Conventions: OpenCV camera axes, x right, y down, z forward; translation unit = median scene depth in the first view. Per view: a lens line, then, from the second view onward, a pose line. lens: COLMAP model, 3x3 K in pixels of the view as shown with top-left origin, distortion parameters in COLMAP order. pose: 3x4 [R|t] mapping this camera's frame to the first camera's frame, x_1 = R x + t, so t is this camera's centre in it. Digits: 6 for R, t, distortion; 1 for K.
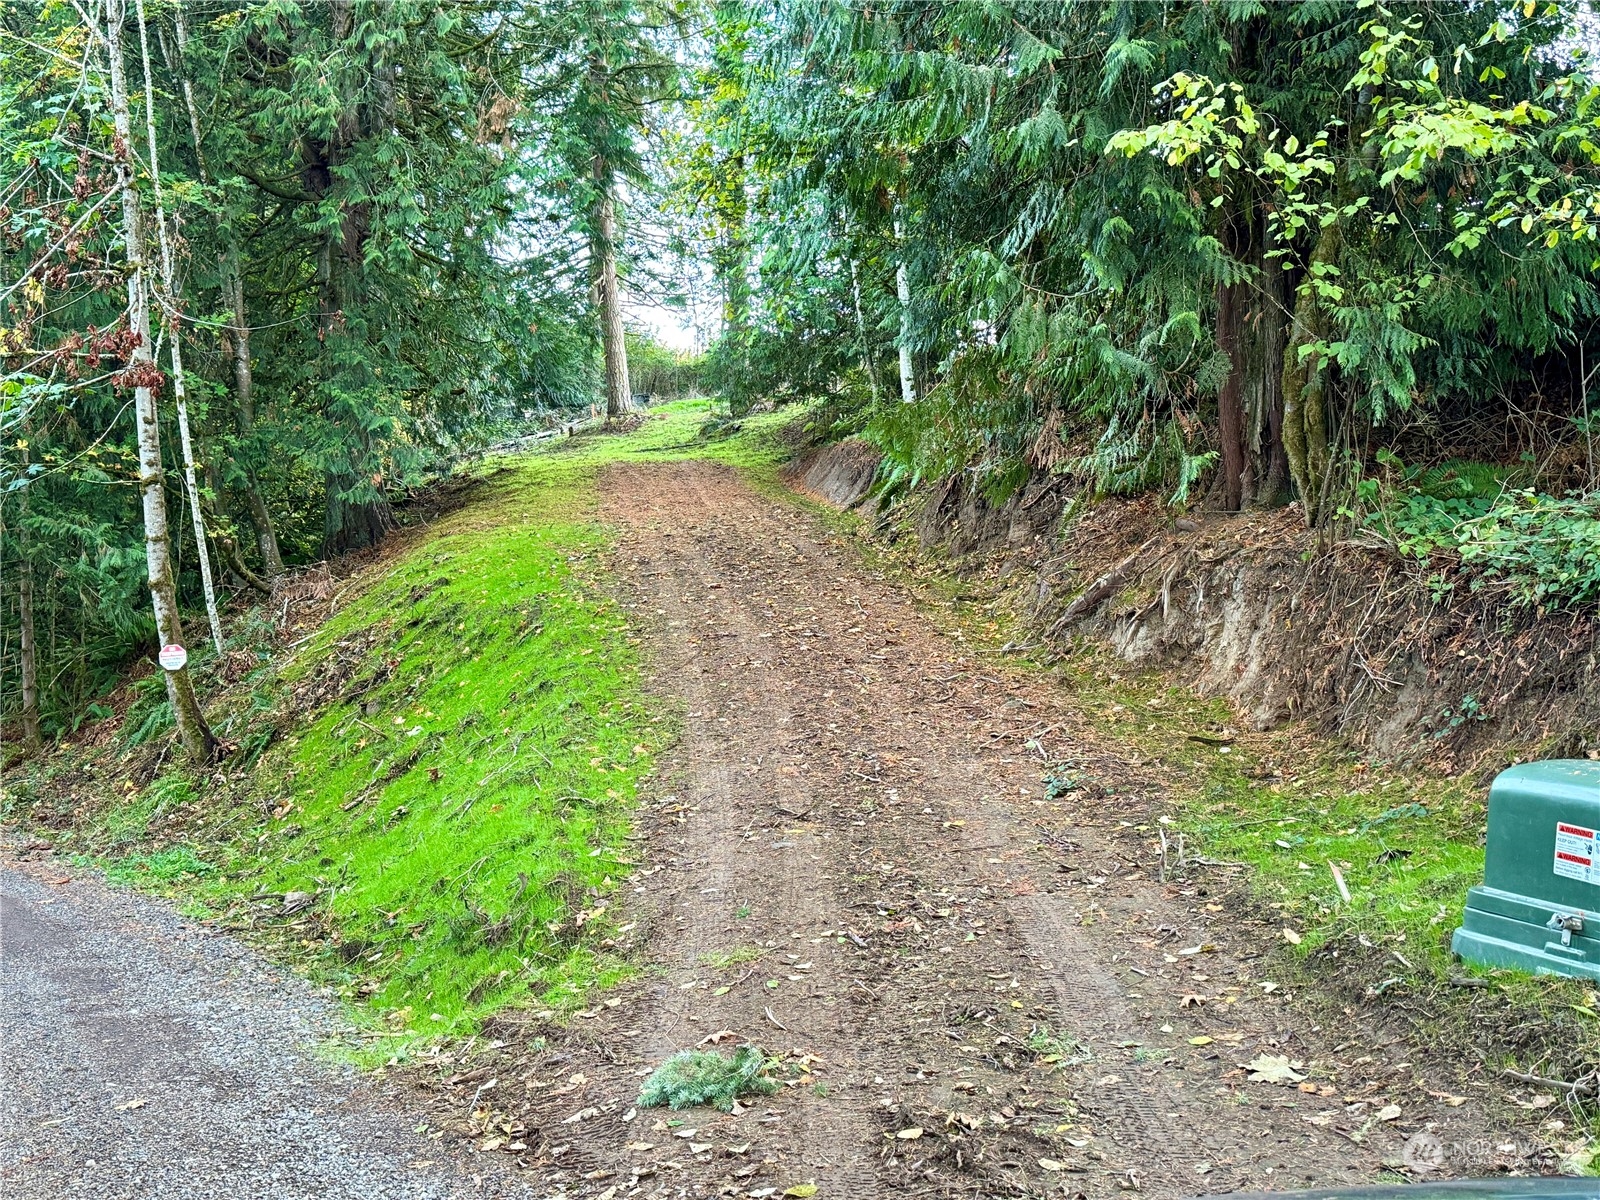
lens RADIAL K [[1629.5, 0, 799.1], [0, 1629.5, 601.5], [0, 0, 1]] dist [-0.009680, 0.000000]
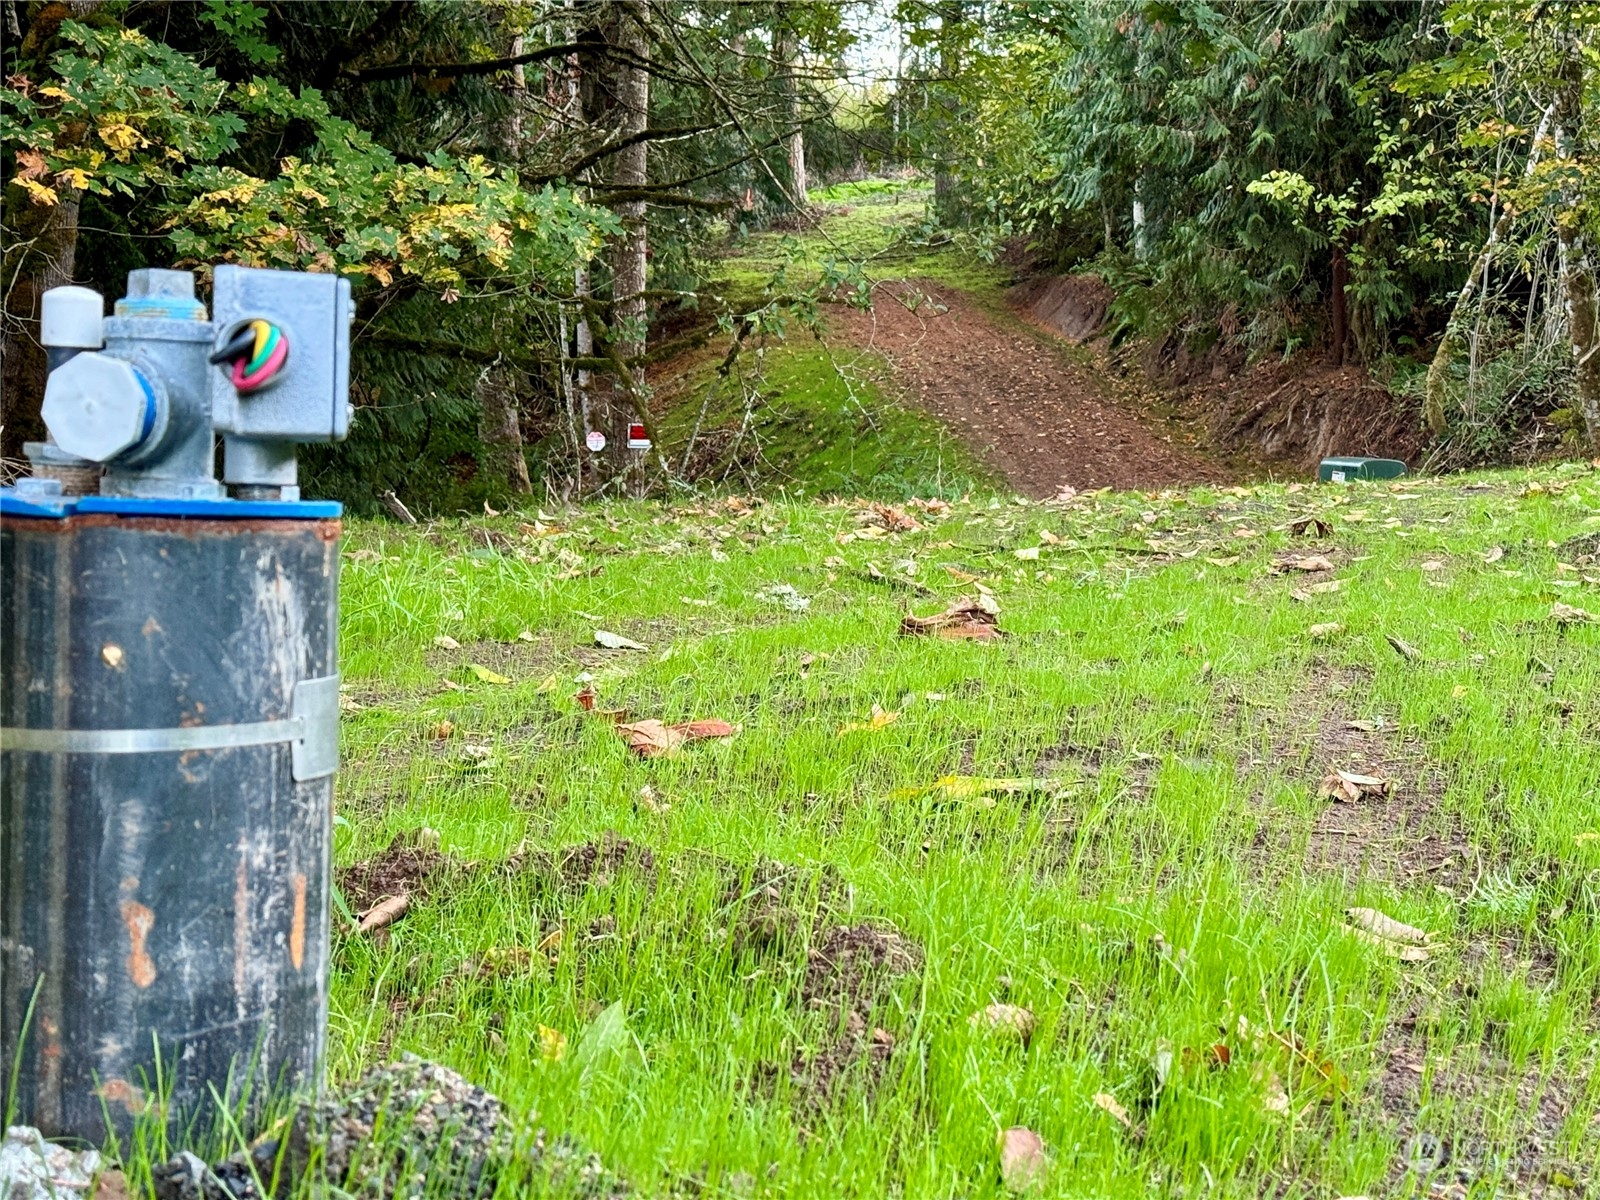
lens RADIAL K [[2761.2, 0, 801.4], [0, 2761.2, 599.0], [0, 0, 1]] dist [0.034250, 0.000000]
pose [[0.998252, 0.038928, -0.044477, -0.145072], [-0.036588, 0.997963, 0.052265, 0.054712], [0.046421, -0.050546, 0.997642, -1.875844]]
